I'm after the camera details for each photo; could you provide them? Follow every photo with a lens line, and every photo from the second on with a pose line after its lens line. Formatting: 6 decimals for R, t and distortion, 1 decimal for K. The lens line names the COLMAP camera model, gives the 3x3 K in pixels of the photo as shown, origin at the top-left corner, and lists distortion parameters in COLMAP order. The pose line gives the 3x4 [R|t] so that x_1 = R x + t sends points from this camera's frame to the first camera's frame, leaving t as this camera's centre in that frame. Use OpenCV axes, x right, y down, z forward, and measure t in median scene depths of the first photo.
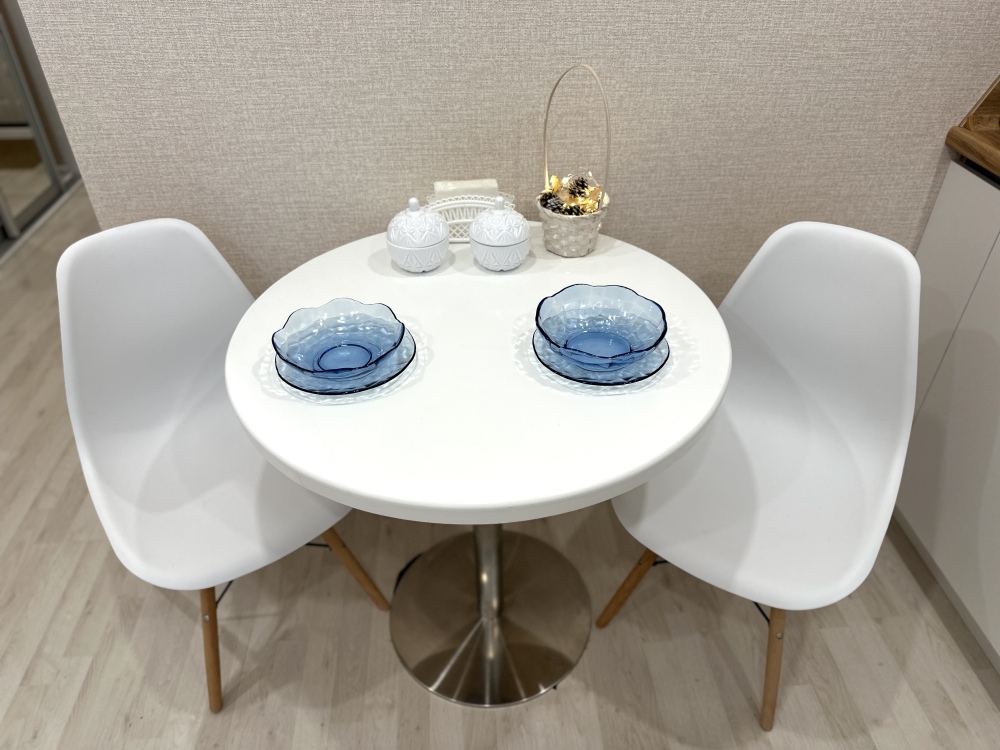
lens RADIAL K [[707.7, 0, 508.7], [0, 707.7, 380.0], [0, 0, 1]] dist [0.059134, -0.097810]
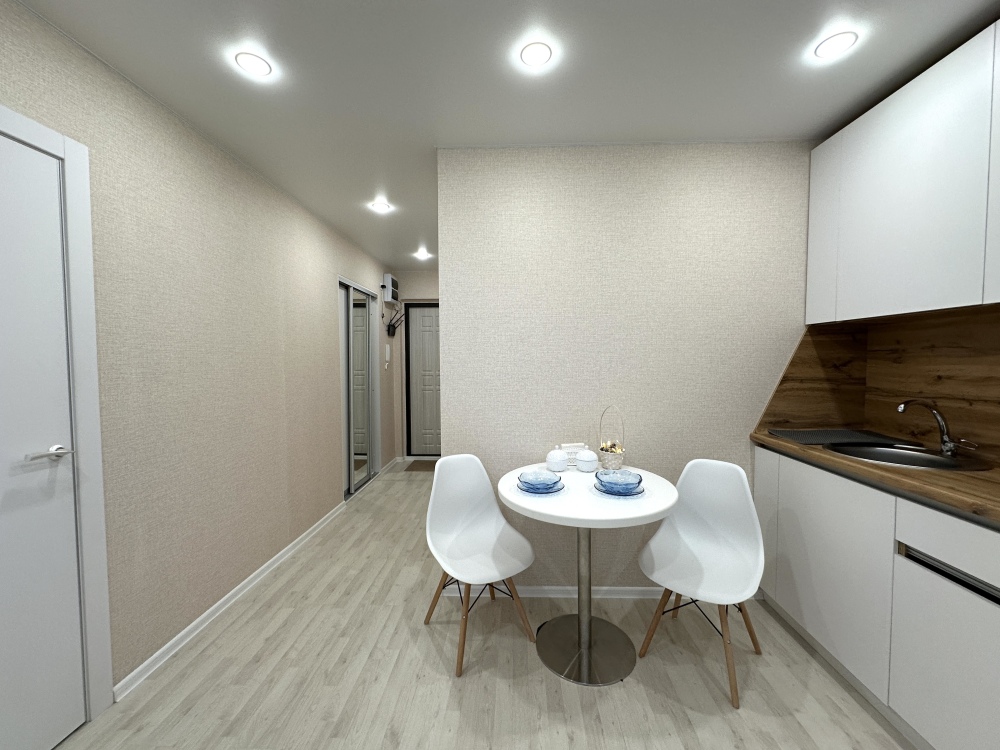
lens RADIAL K [[398.8, 0, 500.0], [0, 398.8, 375.0], [0, 0, 1]] dist [0.000198, 0.000480]
pose [[0.992870, 0.000121, -0.119205, -0.158987], [-0.068489, 0.819049, -0.569621, 0.429723], [0.097566, 0.573723, 0.813217, -0.498899]]
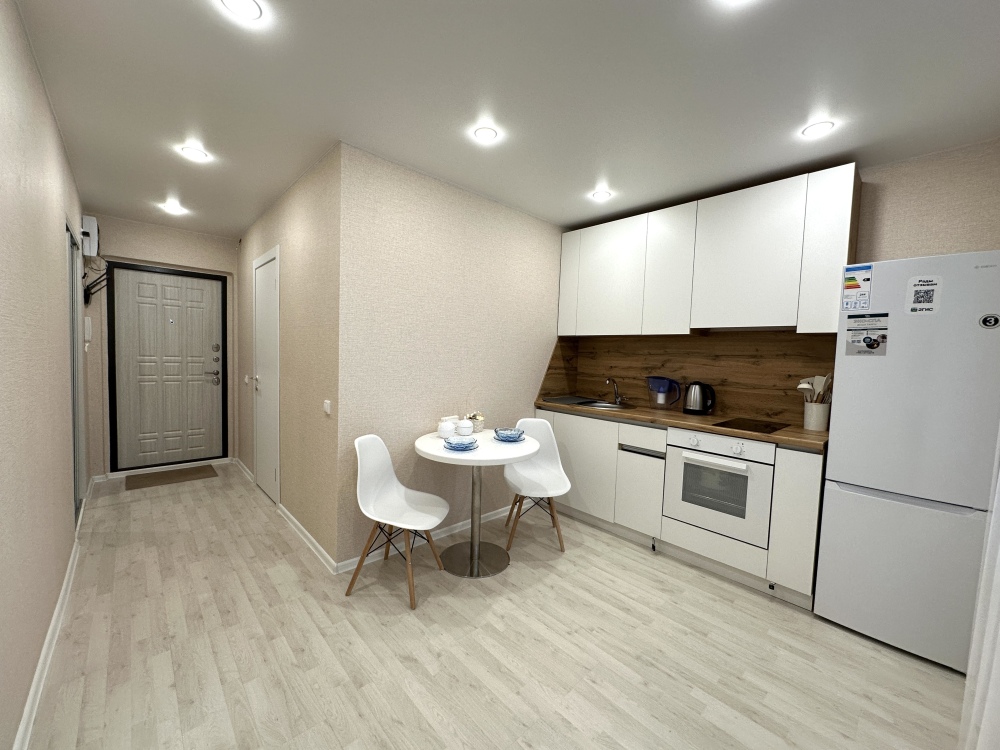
lens RADIAL K [[398.8, 0, 500.0], [0, 398.8, 375.0], [0, 0, 1]] dist [0.000198, 0.000480]
pose [[0.784276, -0.006182, 0.620381, -1.137252], [0.347759, 0.832473, -0.431337, 0.528630], [-0.513784, 0.554031, 0.655039, -0.623359]]
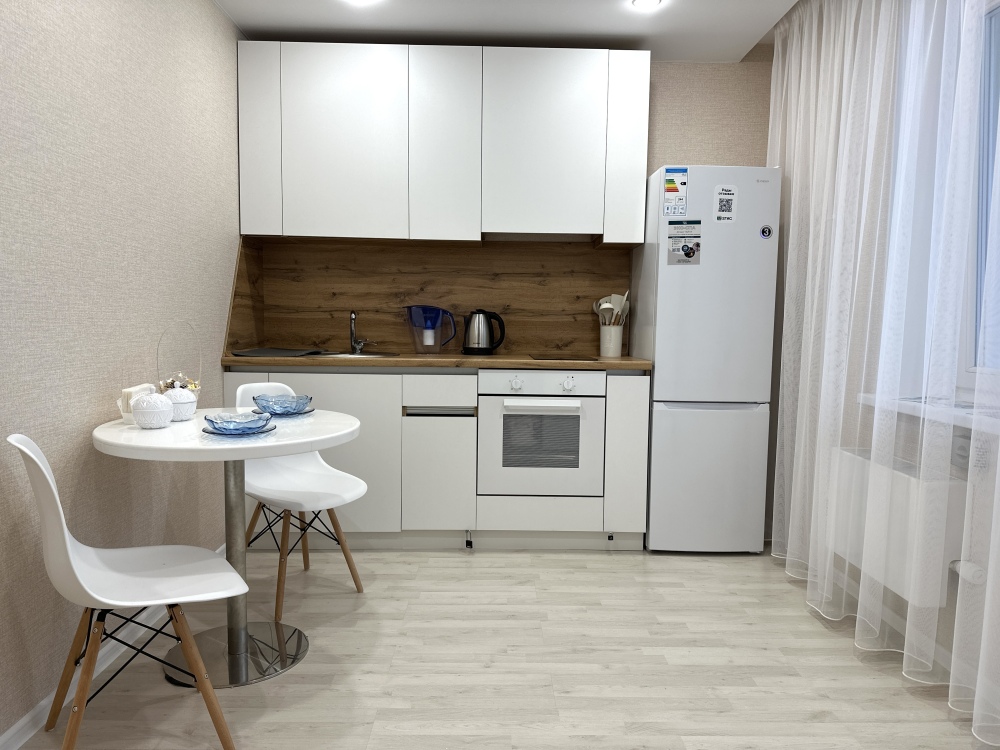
lens RADIAL K [[700.1, 0, 504.8], [0, 700.1, 376.7], [0, 0, 1]] dist [0.152968, -0.253037]
pose [[0.058330, -0.076138, 0.995390, -1.716499], [0.593431, 0.804440, 0.026757, 0.184474], [-0.802768, 0.589135, 0.092106, 0.107078]]
